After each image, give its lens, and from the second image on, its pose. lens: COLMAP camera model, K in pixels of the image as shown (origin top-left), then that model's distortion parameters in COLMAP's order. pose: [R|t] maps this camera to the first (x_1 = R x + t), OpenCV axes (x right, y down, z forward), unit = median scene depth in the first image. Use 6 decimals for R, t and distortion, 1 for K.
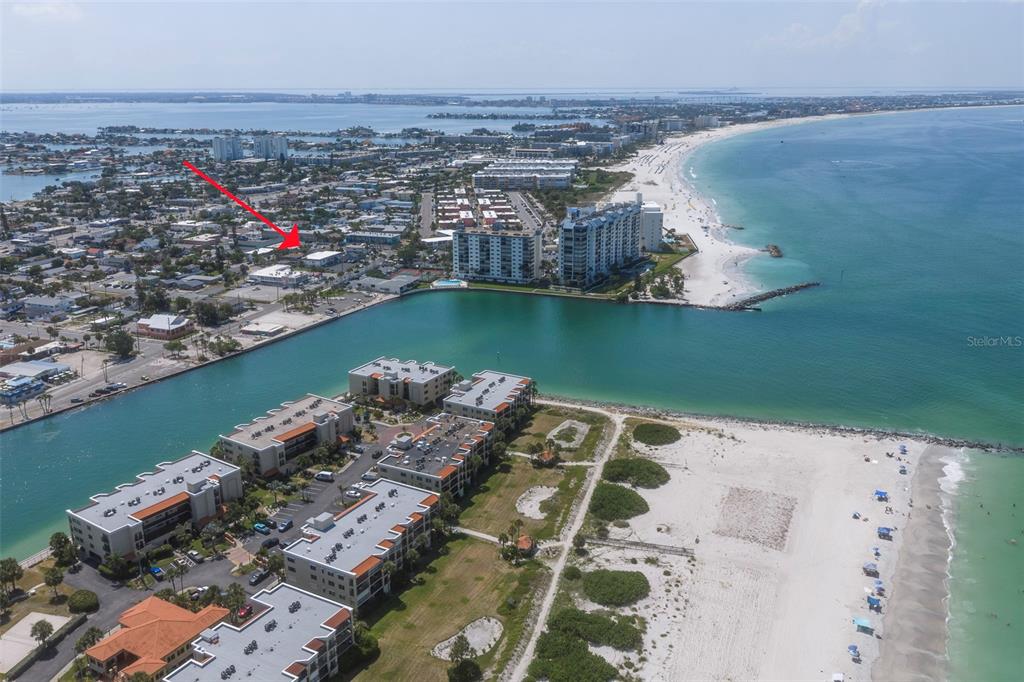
lens RADIAL K [[830.8, 0, 512.0], [0, 830.8, 341.0], [0, 0, 1]] dist [0.006255, -0.011171]
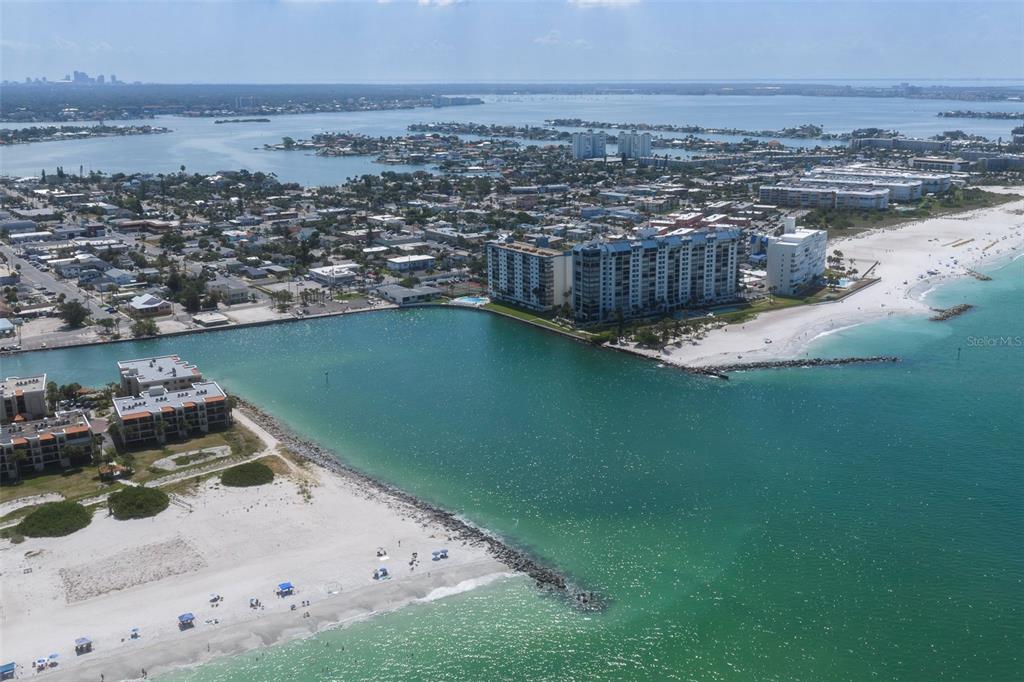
lens RADIAL K [[976.1, 0, 512.0], [0, 976.1, 341.0], [0, 0, 1]] dist [0.009550, 0.001373]
pose [[0.857163, 0.131540, -0.497965, 0.856377], [-0.147956, 0.988972, 0.006561, -0.071890], [0.493336, 0.068053, 0.867172, 0.217631]]
